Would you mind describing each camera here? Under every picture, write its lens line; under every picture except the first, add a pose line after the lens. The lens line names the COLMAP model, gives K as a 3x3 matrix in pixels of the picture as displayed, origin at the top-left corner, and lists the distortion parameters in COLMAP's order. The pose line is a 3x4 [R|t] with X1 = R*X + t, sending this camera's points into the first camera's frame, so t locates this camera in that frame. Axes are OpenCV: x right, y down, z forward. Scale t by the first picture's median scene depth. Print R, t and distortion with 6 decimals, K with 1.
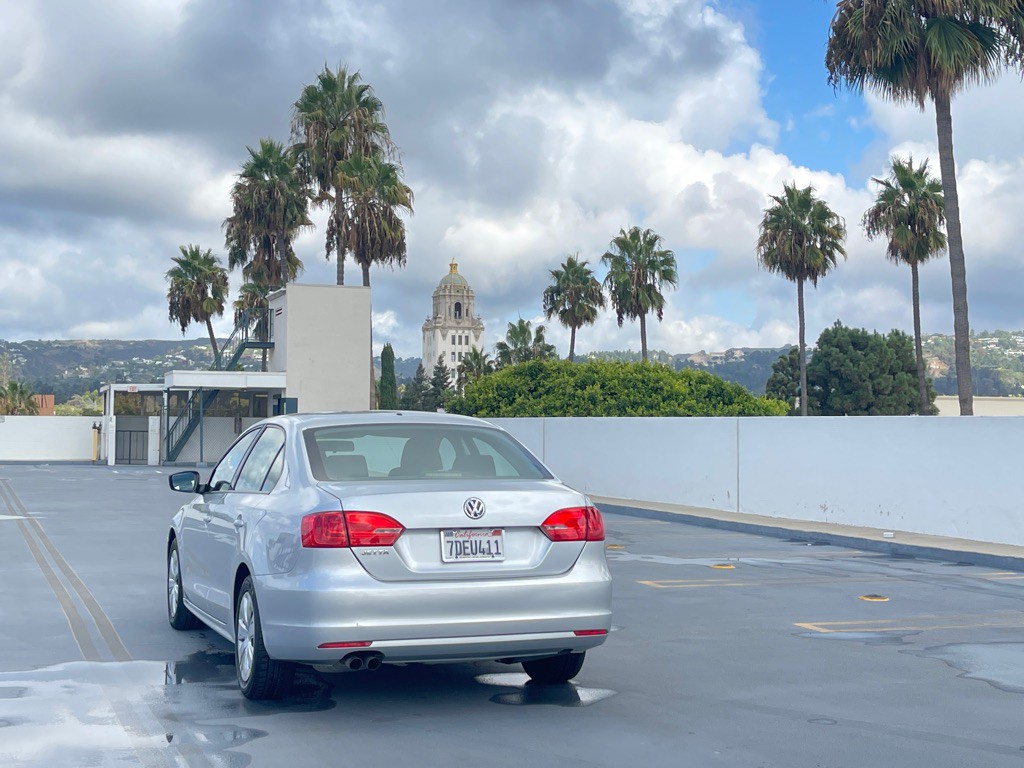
lens RADIAL K [[1503.8, 0, 526.1], [0, 1503.8, 387.9], [0, 0, 1]] dist [0.247238, -1.105332]
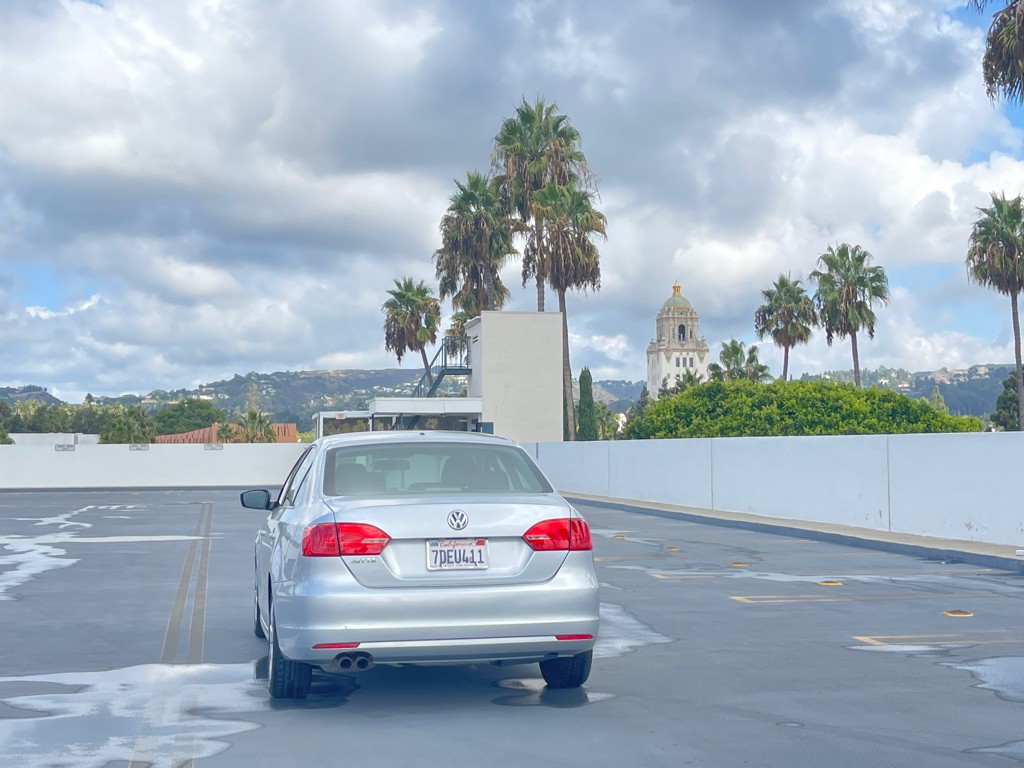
lens RADIAL K [[1503.3, 0, 512.0], [0, 1503.3, 384.0], [0, 0, 1]] dist [0.058531, -0.063901]
pose [[0.986878, -0.018918, -0.160357, 0.018345], [0.016013, 0.999684, -0.019391, 0.000451], [0.160673, 0.016569, 0.986869, -0.004502]]
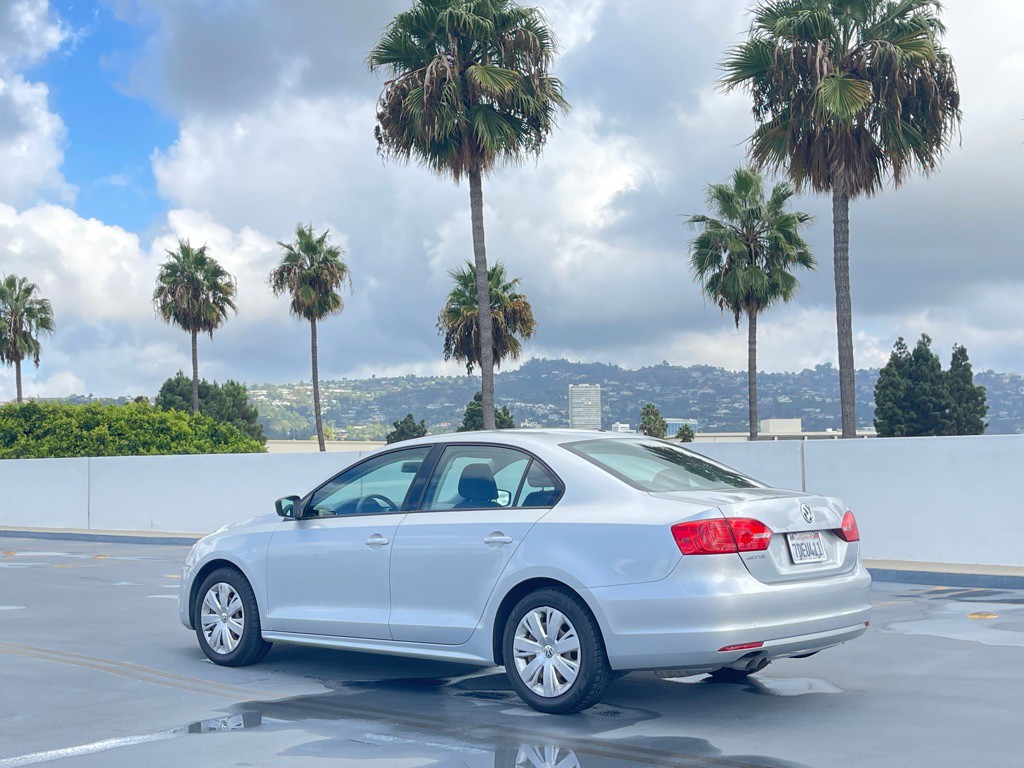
lens RADIAL K [[1371.0, 0, 512.0], [0, 1371.0, 384.0], [0, 0, 1]] dist [0.140571, -0.411204]
pose [[0.887540, 0.011021, 0.460598, -0.070352], [0.005968, 0.999355, -0.035412, 0.002336], [-0.460691, 0.034178, 0.886902, 0.024842]]
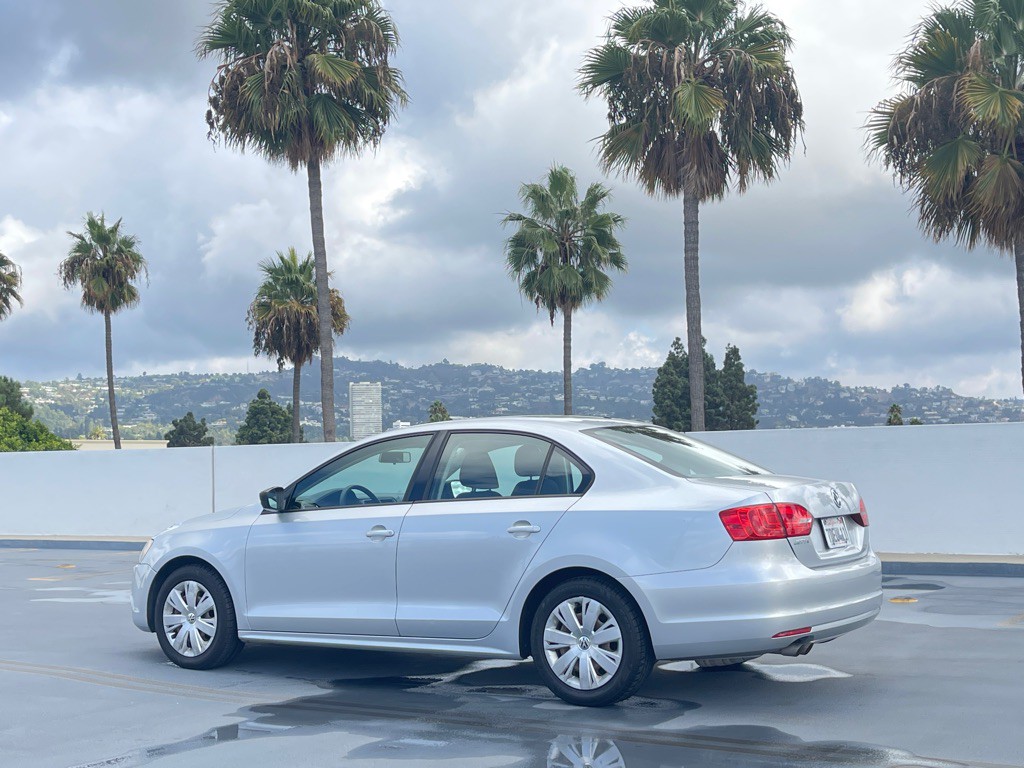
lens RADIAL K [[1371.0, 0, 512.0], [0, 1371.0, 384.0], [0, 0, 1]] dist [0.140571, -0.411204]
pose [[0.802587, 0.012615, 0.596402, -0.085006], [0.008729, 0.999421, -0.032887, 0.002995], [-0.596471, 0.031600, 0.802012, 0.037008]]
